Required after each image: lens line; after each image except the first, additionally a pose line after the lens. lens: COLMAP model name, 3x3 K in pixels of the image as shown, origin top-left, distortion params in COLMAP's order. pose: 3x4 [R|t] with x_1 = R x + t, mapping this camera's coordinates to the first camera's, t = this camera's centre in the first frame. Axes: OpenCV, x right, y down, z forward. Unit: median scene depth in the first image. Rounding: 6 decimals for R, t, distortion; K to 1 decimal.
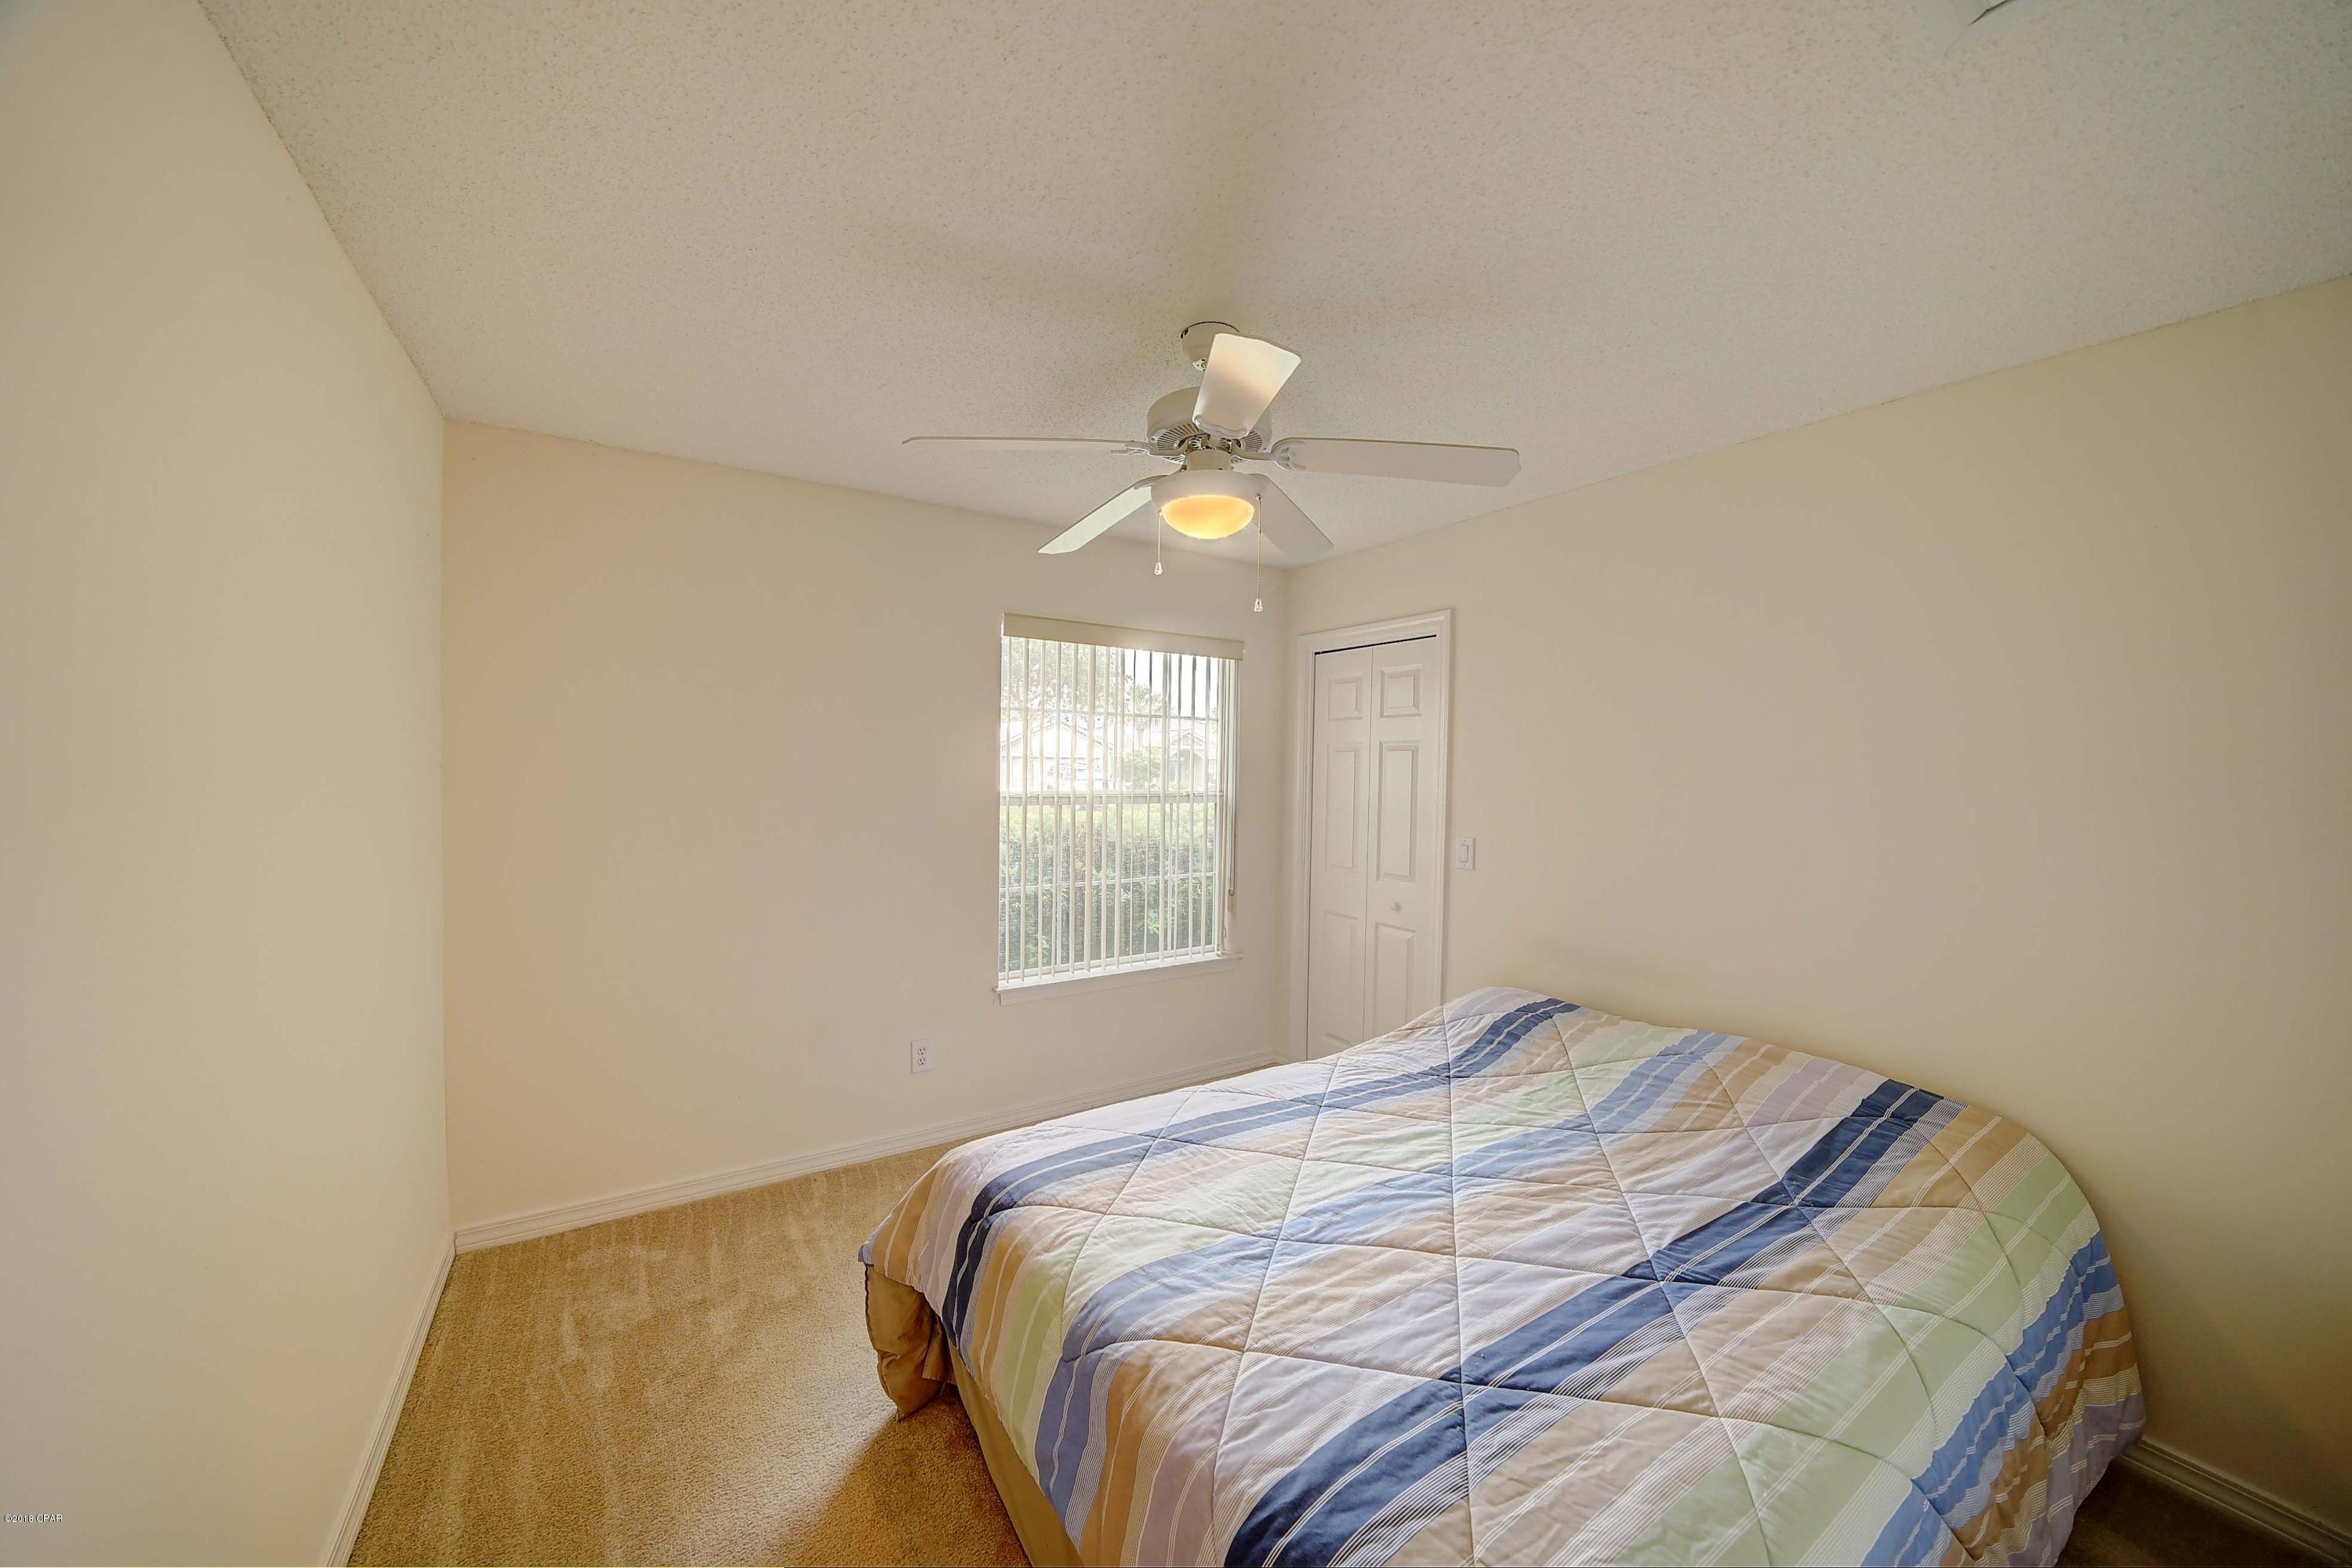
lens RADIAL K [[814.0, 0, 1170.1], [0, 814.0, 786.7], [0, 0, 1]] dist [-0.025419, 0.003286]
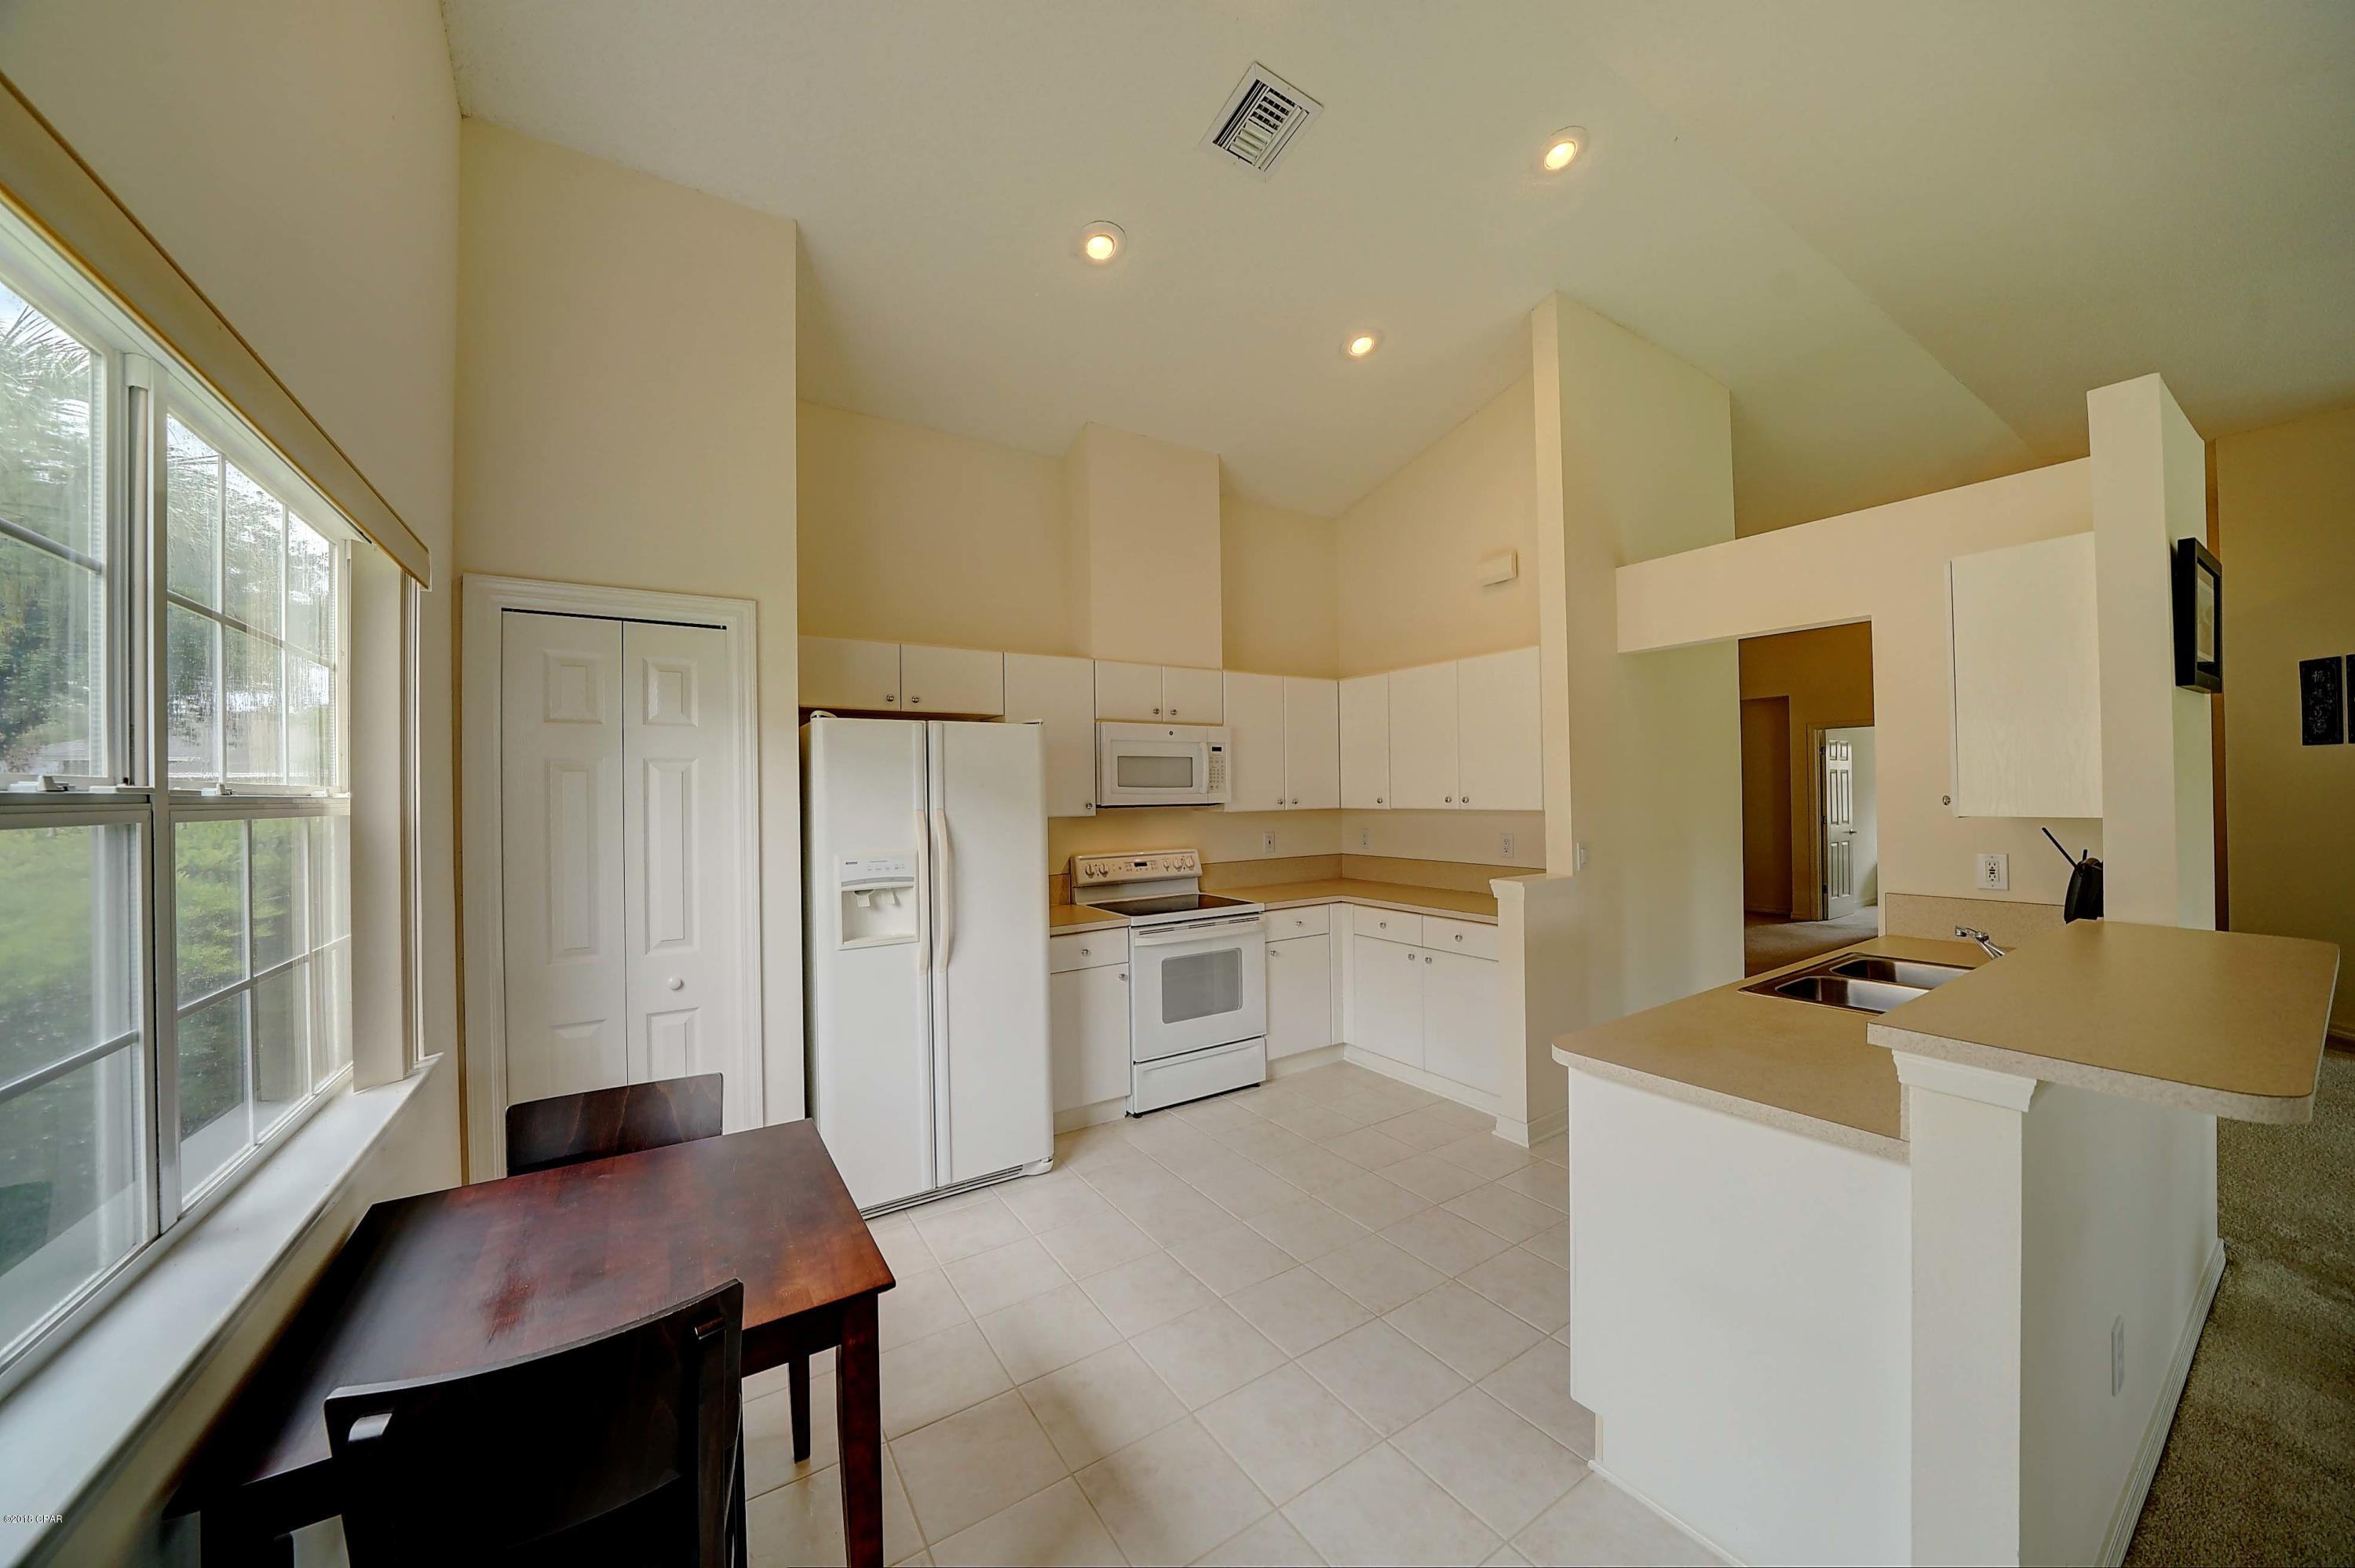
lens RADIAL K [[814.9, 0, 1171.5], [0, 814.9, 786.7], [0, 0, 1]] dist [-0.025419, 0.003286]
pose [[-0.020705, -0.003149, 0.999781, -0.446357], [0.055360, 0.998457, 0.004291, -0.008125], [-0.998252, 0.055436, -0.020498, 0.547167]]
